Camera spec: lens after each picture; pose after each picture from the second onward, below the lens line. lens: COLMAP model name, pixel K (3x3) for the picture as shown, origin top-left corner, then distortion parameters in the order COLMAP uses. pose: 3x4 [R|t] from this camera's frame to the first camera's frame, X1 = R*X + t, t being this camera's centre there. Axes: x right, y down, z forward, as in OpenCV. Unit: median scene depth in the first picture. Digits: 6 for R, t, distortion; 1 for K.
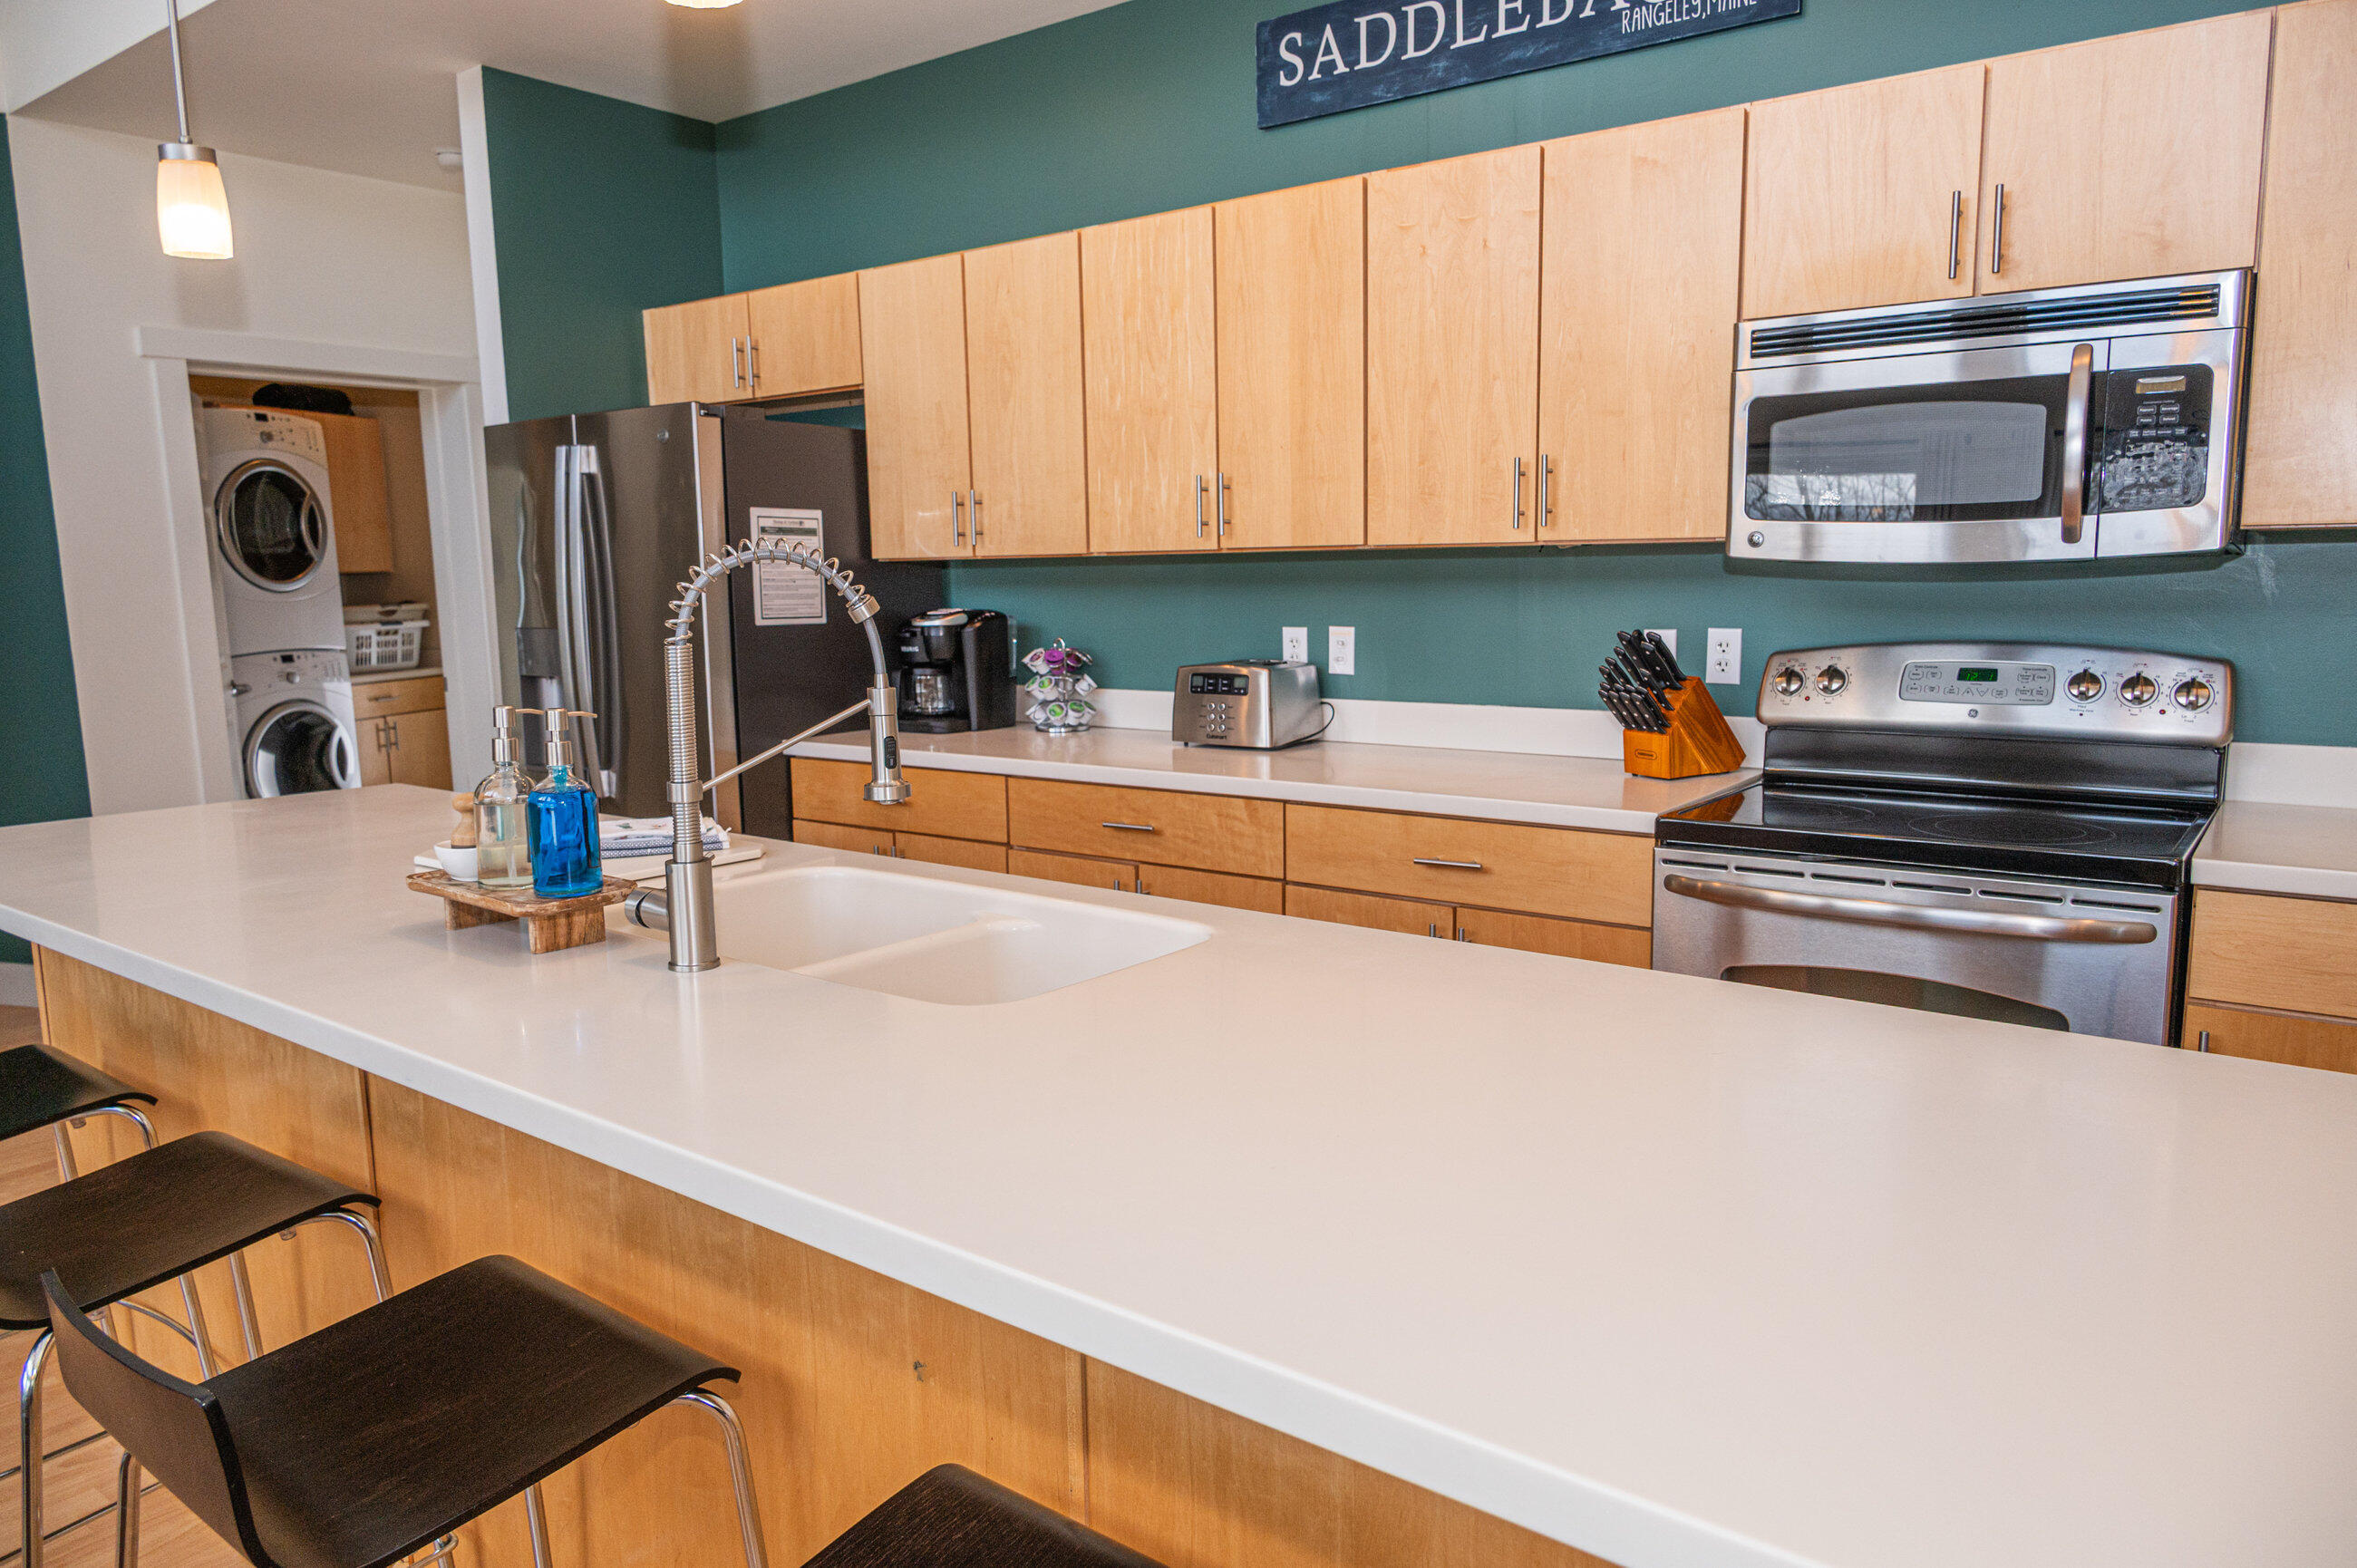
lens RADIAL K [[1550.5, 0, 1183.6], [0, 1550.5, 785.3], [0, 0, 1]] dist [-0.003022, 0.000967]
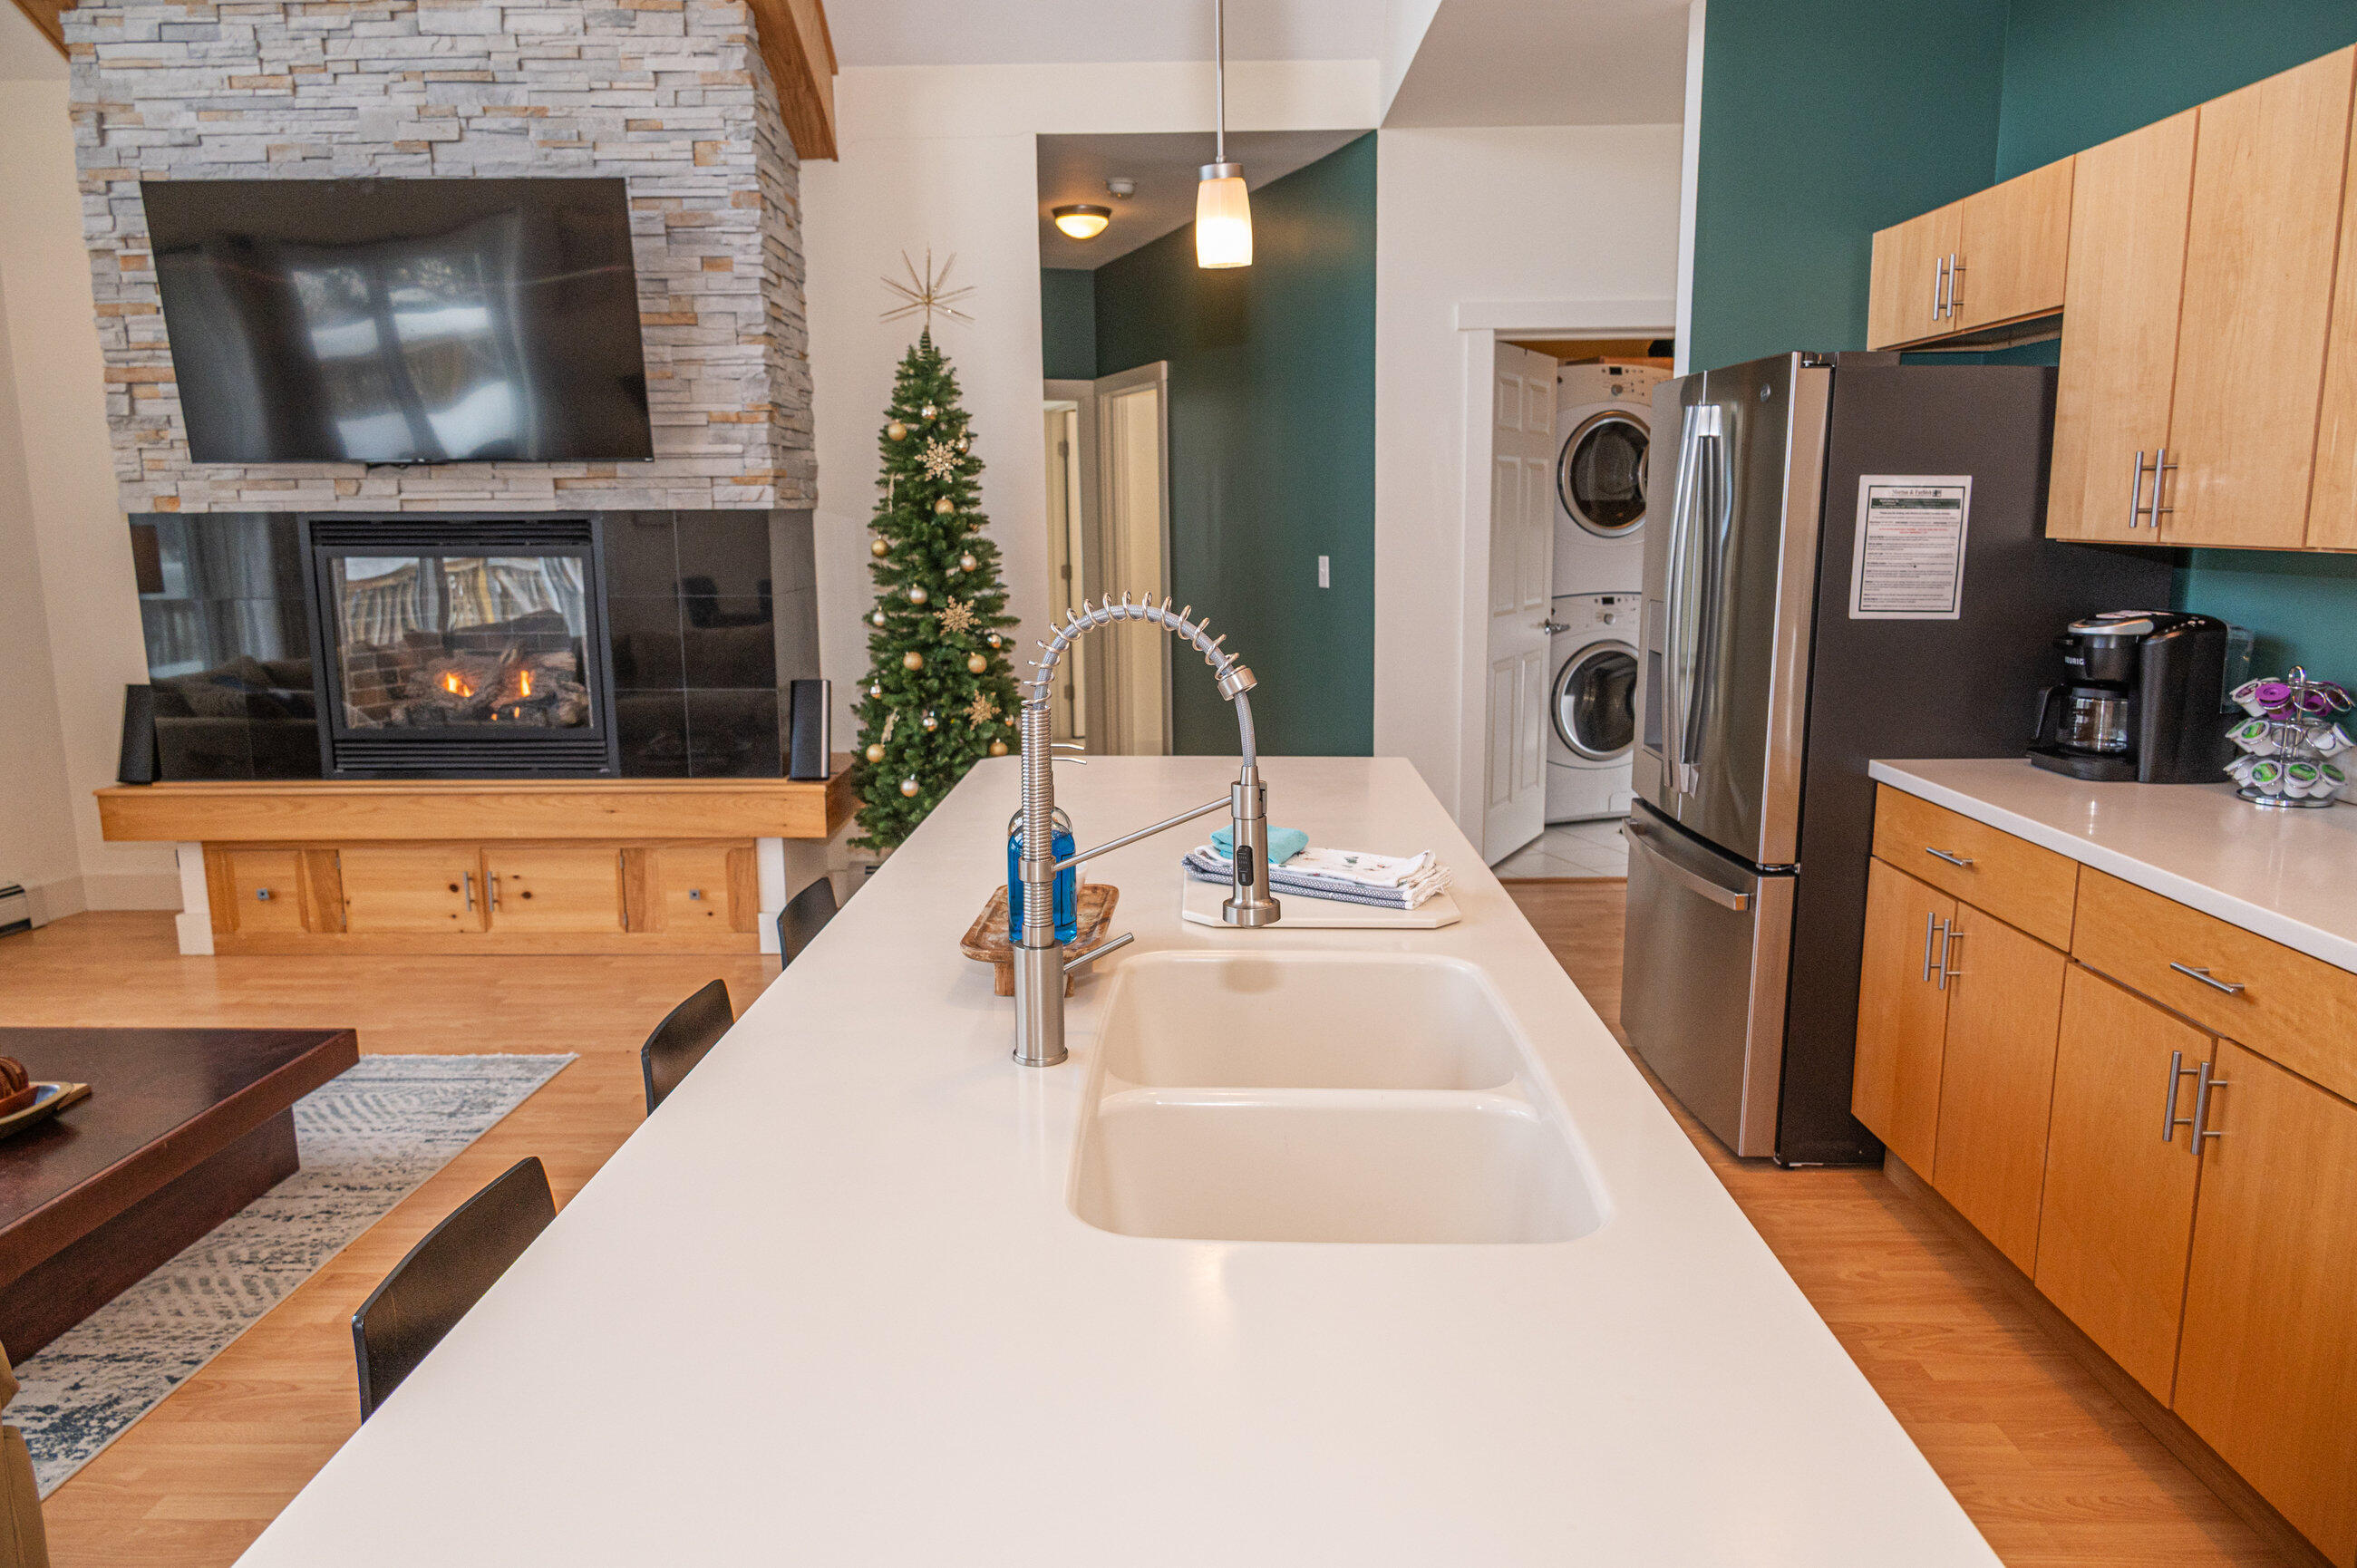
lens RADIAL K [[1550.5, 0, 1183.6], [0, 1550.5, 785.3], [0, 0, 1]] dist [-0.003022, 0.000967]
pose [[0.590287, 0.156388, -0.791899, 0.199551], [-0.115905, 0.987308, 0.108581, -0.069518], [0.798828, 0.027691, 0.600921, 0.241288]]
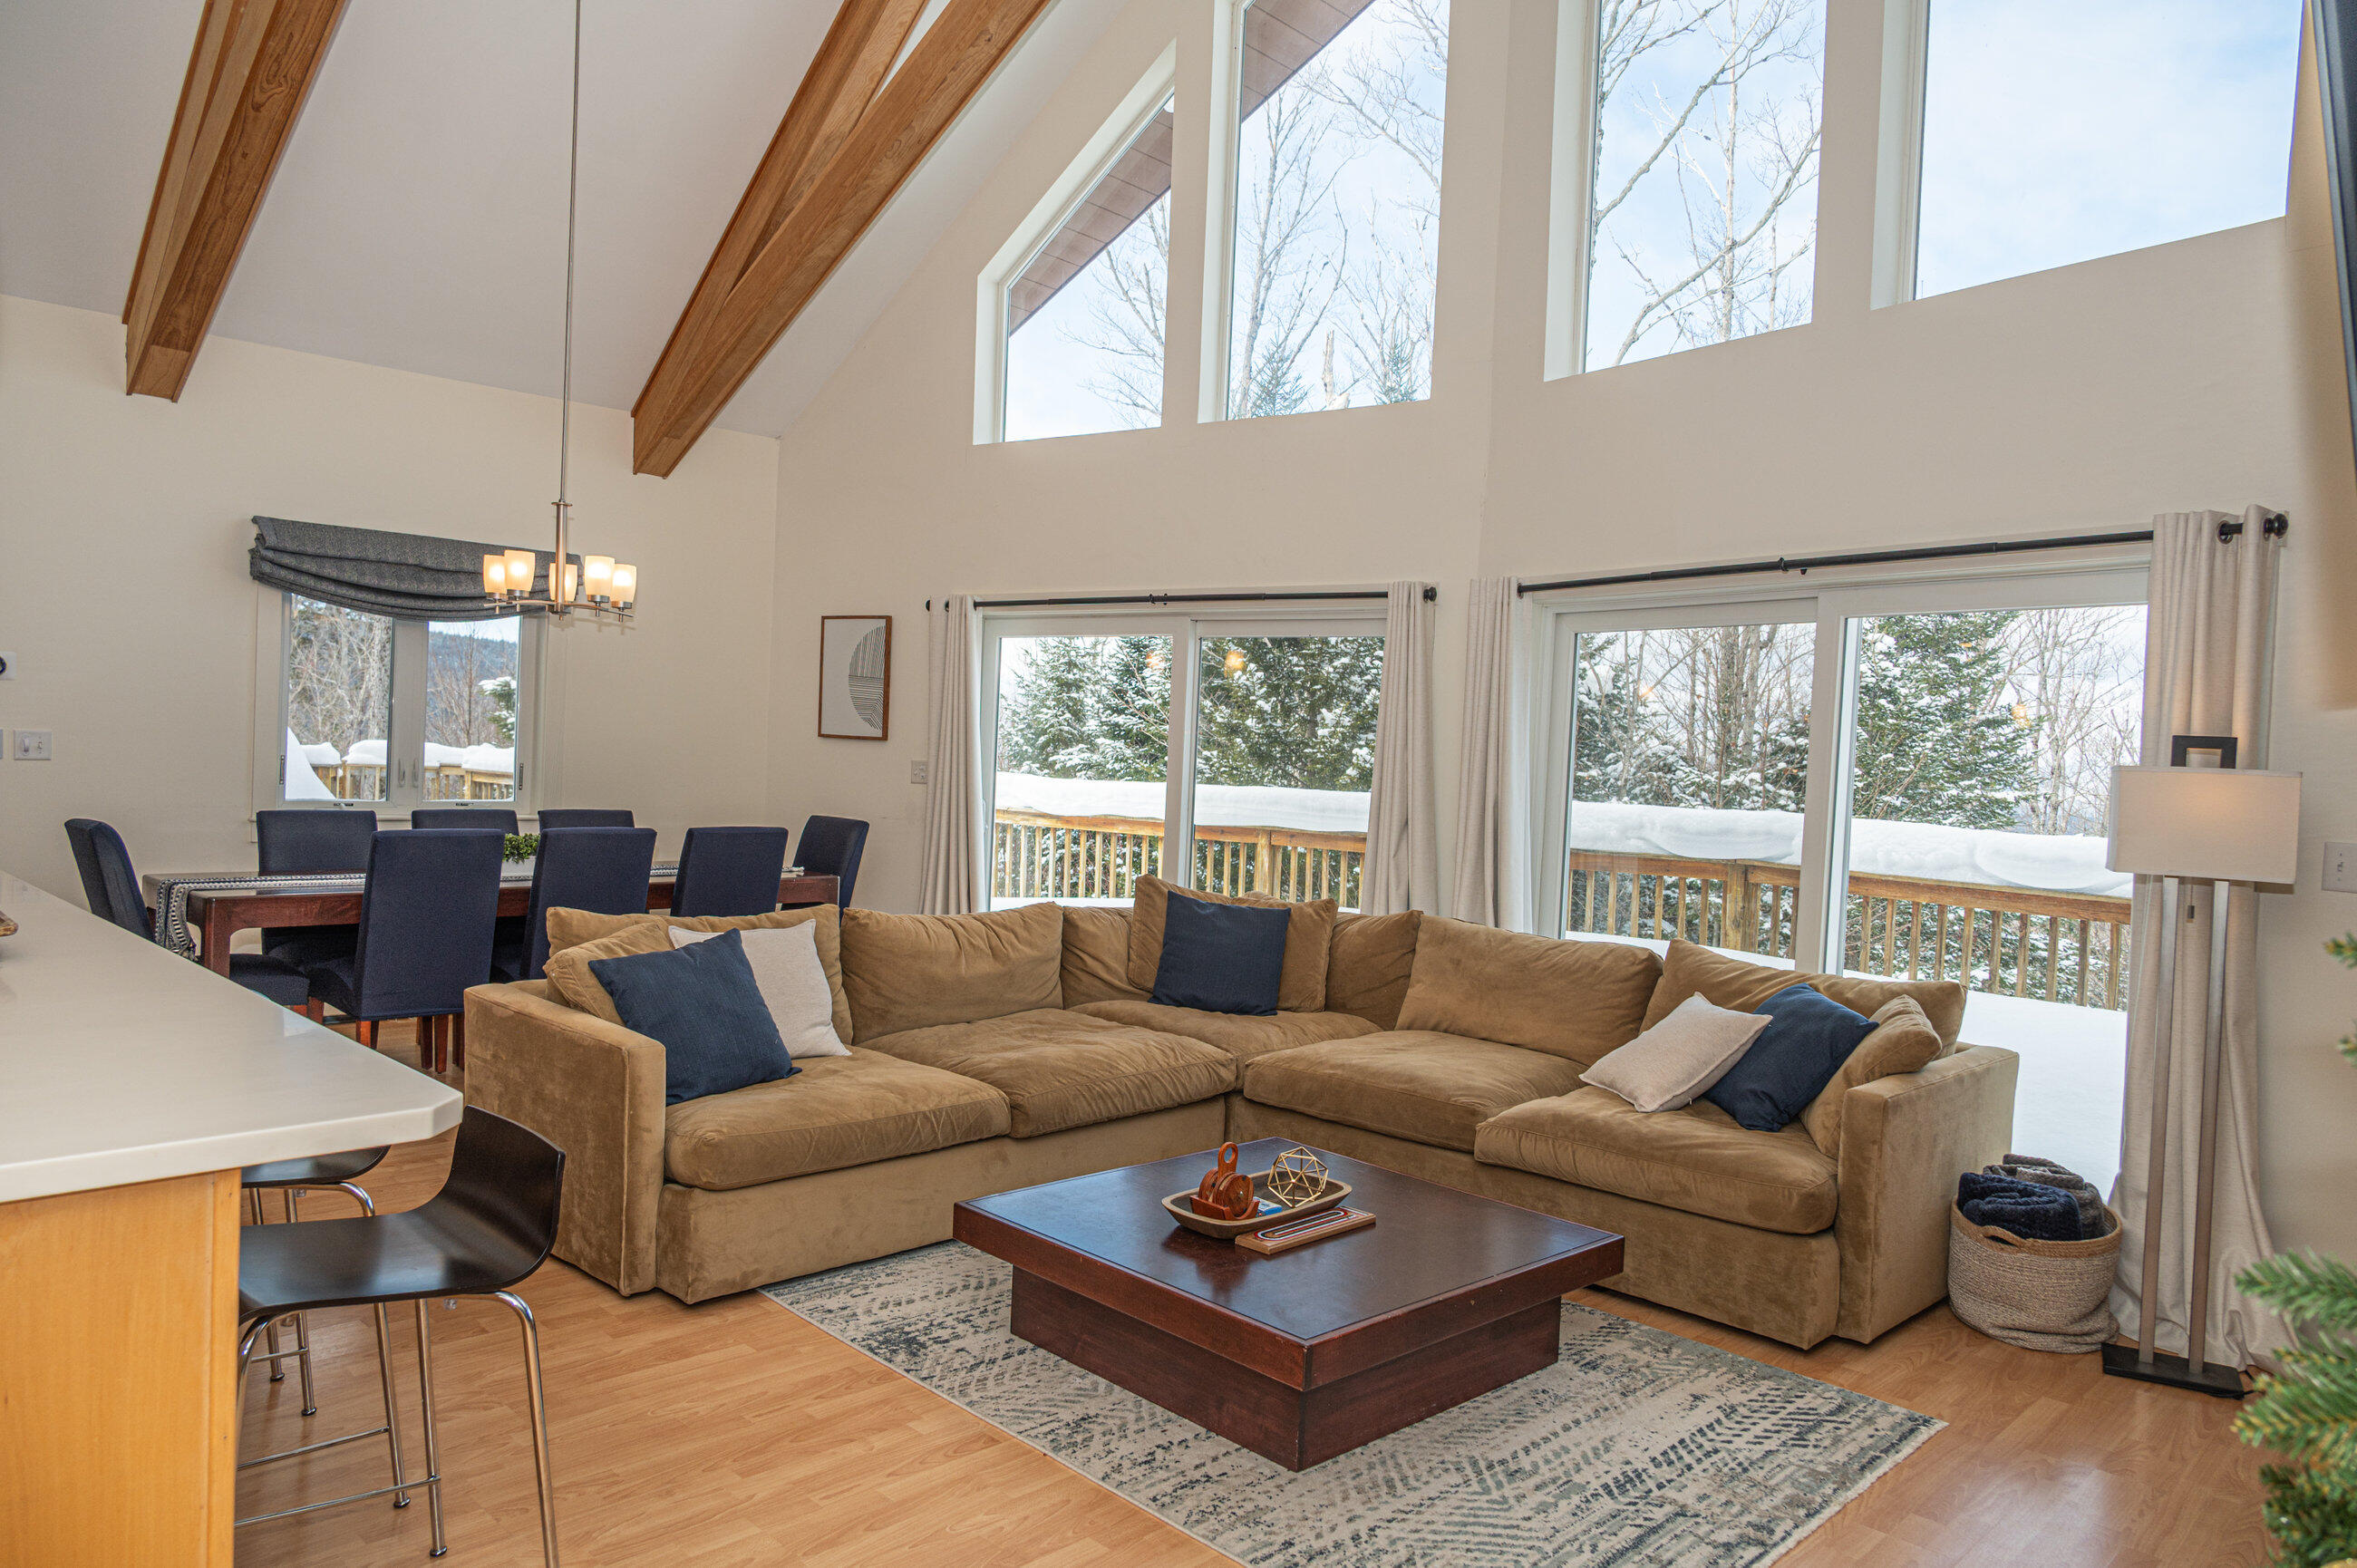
lens RADIAL K [[1561.9, 0, 1180.4], [0, 1561.9, 787.0], [0, 0, 1]] dist [-0.000281, -0.002386]
pose [[-0.990461, -0.024187, 0.135656, -0.906607], [-0.001977, 0.986868, 0.161519, -0.154219], [-0.137781, 0.159710, -0.977501, 1.151499]]
